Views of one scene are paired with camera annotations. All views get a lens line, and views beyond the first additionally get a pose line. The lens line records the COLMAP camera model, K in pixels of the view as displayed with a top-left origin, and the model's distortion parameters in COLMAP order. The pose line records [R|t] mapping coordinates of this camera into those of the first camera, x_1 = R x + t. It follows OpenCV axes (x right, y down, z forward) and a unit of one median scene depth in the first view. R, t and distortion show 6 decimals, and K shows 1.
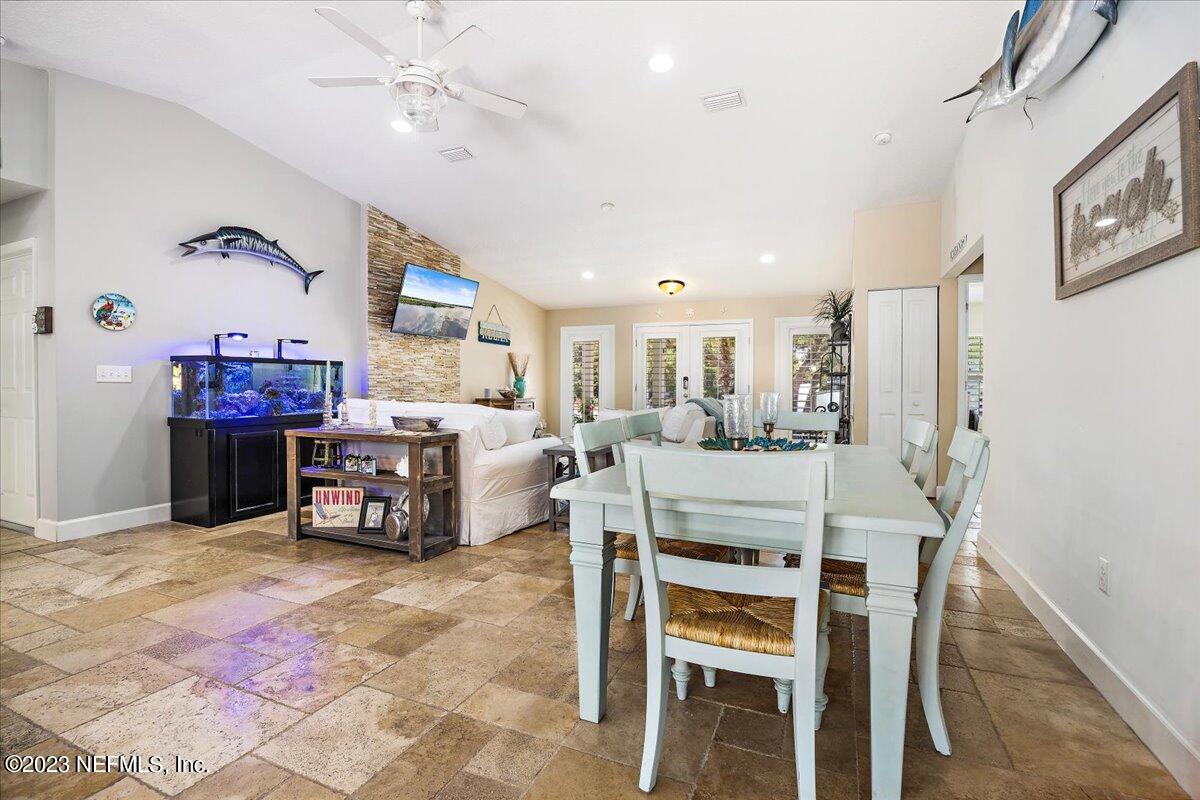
lens RADIAL K [[549.4, 0, 604.2], [0, 549.4, 389.4], [0, 0, 1]] dist [-0.001254, -0.000347]
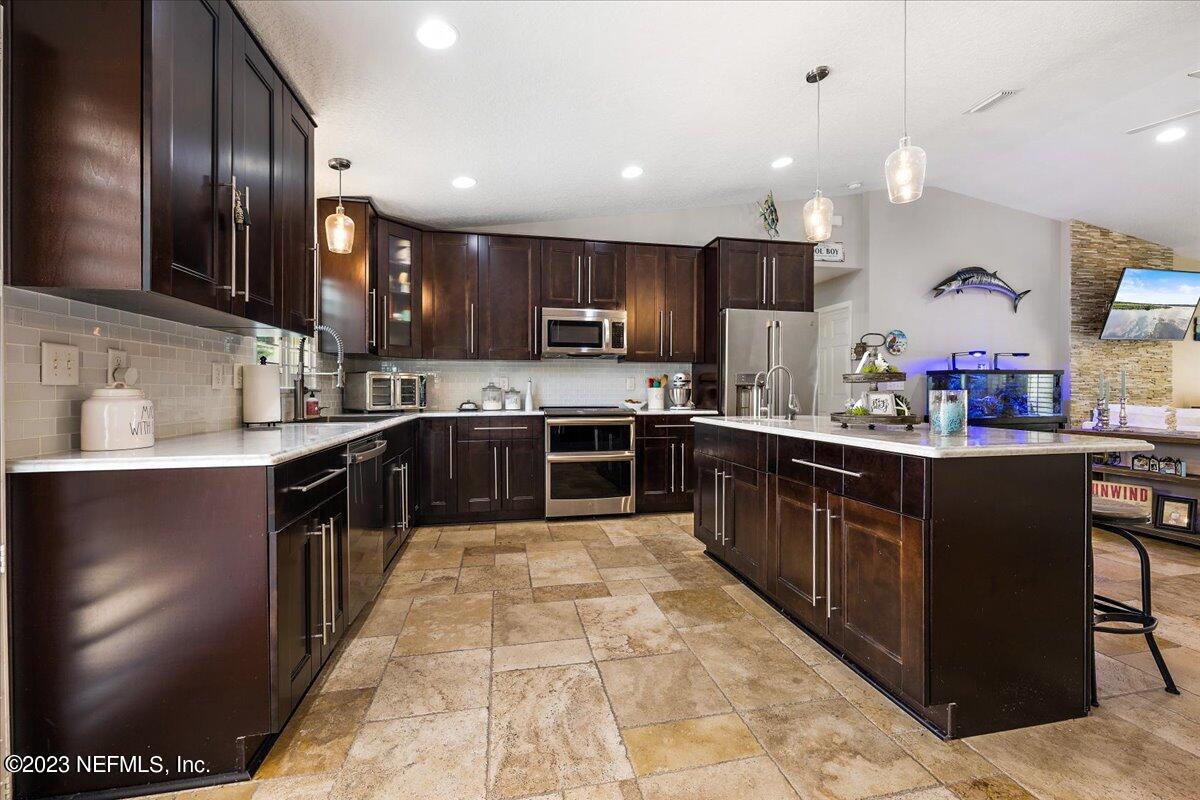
lens RADIAL K [[500.7, 0, 603.0], [0, 500.7, 395.4], [0, 0, 1]] dist [-0.002383, -0.000399]
pose [[0.578060, 0.004229, -0.815984, -0.220439], [-0.003938, 0.999989, 0.002393, 0.000944], [0.815985, 0.001830, 0.578070, -0.373531]]
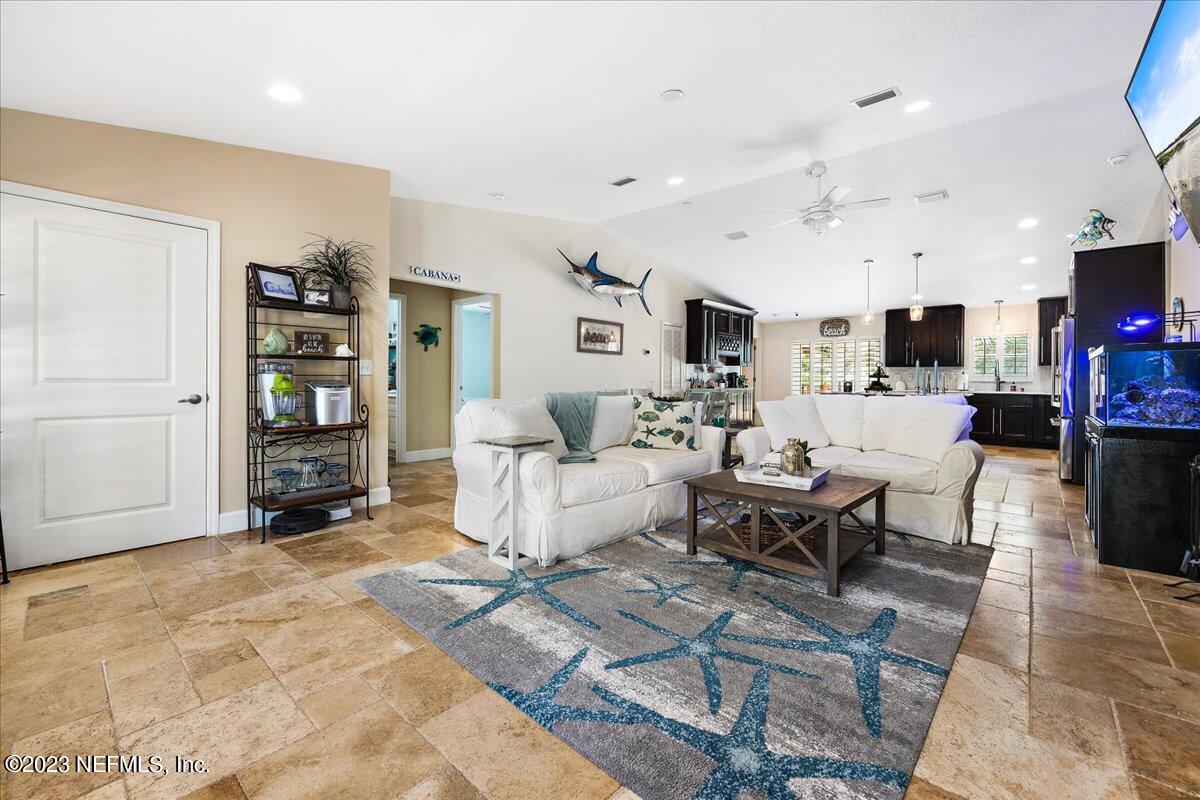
lens RADIAL K [[507.8, 0, 599.3], [0, 507.8, 383.5], [0, 0, 1]] dist [0.000045, -0.000016]
pose [[-0.948295, -0.016356, 0.316969, -0.148221], [-0.012794, 0.999829, 0.013316, -0.004233], [-0.317133, 0.008572, -0.948342, 2.052718]]
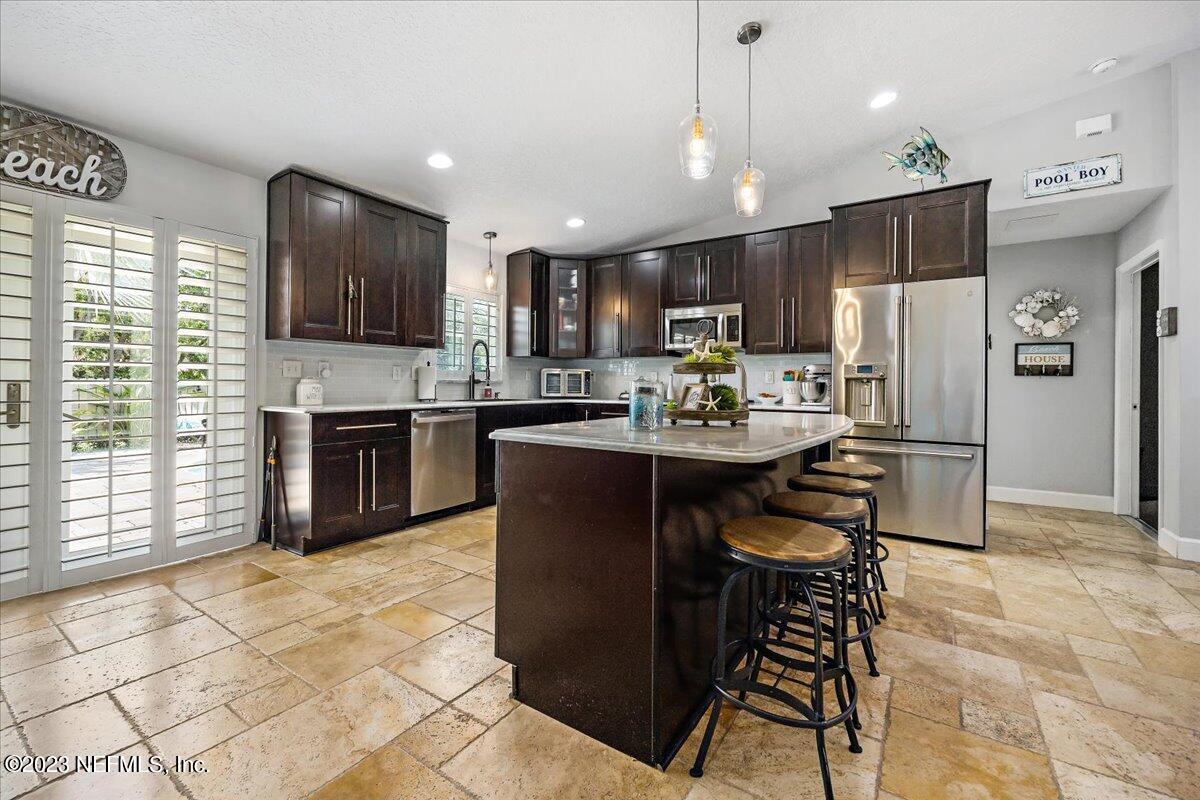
lens RADIAL K [[489.9, 0, 601.6], [0, 489.9, 382.4], [0, 0, 1]] dist [-0.003873, 0.000072]
pose [[-0.172247, -0.006252, -0.985034, -0.010499], [-0.016328, 0.999861, -0.003491, -0.001298], [0.984919, 0.015482, -0.172325, 0.137267]]
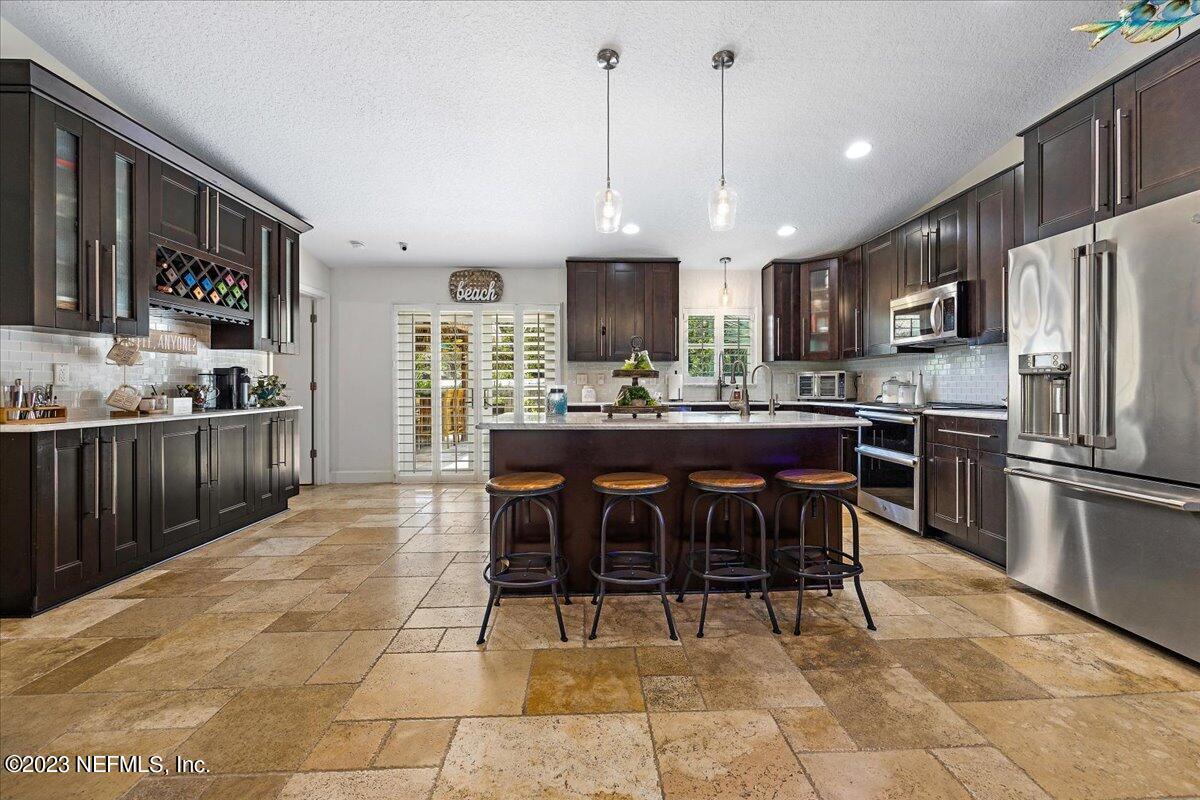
lens RADIAL K [[492.7, 0, 612.1], [0, 492.7, 387.5], [0, 0, 1]] dist [-0.000597, -0.000311]
pose [[-0.894135, 0.001132, -0.447795, -0.188637], [-0.001902, 0.999978, 0.006326, -0.004469], [0.447793, 0.006508, -0.894114, 0.681661]]
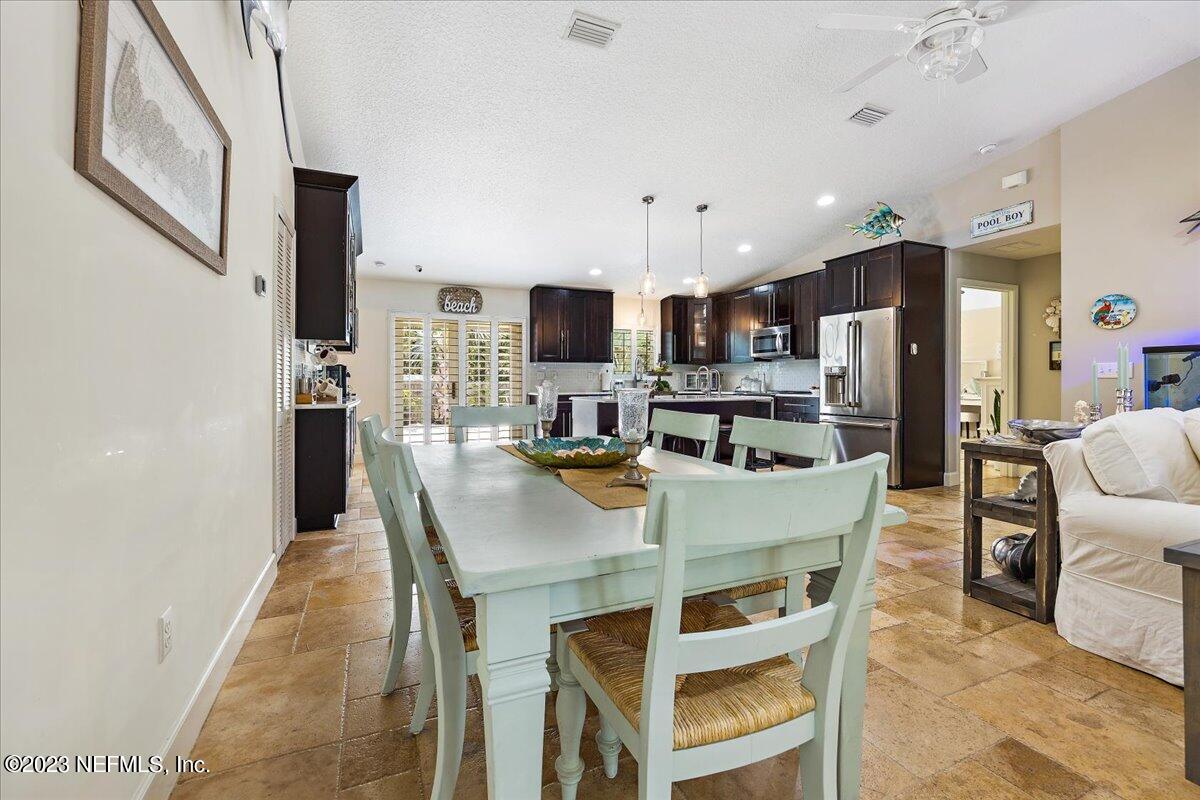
lens RADIAL K [[507.8, 0, 599.3], [0, 507.8, 383.5], [0, 0, 1]] dist [0.000045, -0.000016]
pose [[-0.673929, 0.000880, -0.738796, 0.444183], [-0.005933, 0.999961, 0.006603, -0.002445], [0.738772, 0.008834, -0.673897, 0.820410]]
